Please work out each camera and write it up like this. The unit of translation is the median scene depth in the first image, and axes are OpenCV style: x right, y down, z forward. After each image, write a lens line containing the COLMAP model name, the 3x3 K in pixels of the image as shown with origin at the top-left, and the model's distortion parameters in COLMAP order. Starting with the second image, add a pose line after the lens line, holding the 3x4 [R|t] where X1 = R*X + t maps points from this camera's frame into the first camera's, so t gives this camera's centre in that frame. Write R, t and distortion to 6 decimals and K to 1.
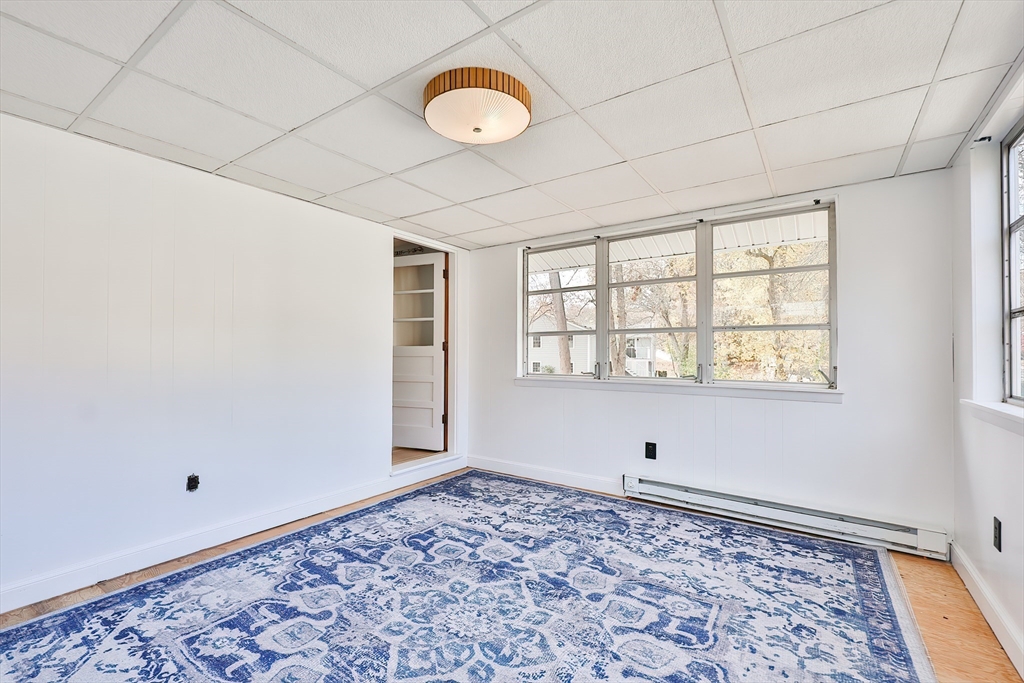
lens RADIAL K [[444.1, 0, 497.7], [0, 444.1, 349.3], [0, 0, 1]] dist [0.002210, 0.001112]
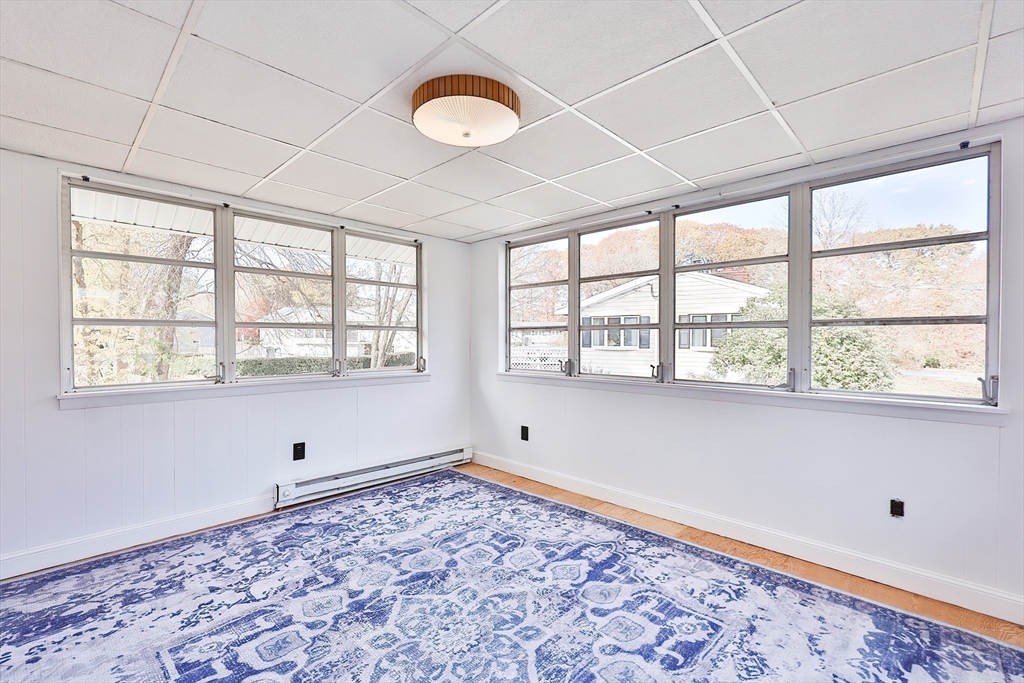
lens RADIAL K [[444.1, 0, 523.7], [0, 444.1, 344.2], [0, 0, 1]] dist [0.002210, 0.001112]
pose [[0.142366, -0.013053, 0.989728, -0.664640], [-0.013812, 0.999789, 0.015173, -0.030693], [-0.989718, -0.015830, 0.142156, 0.479144]]
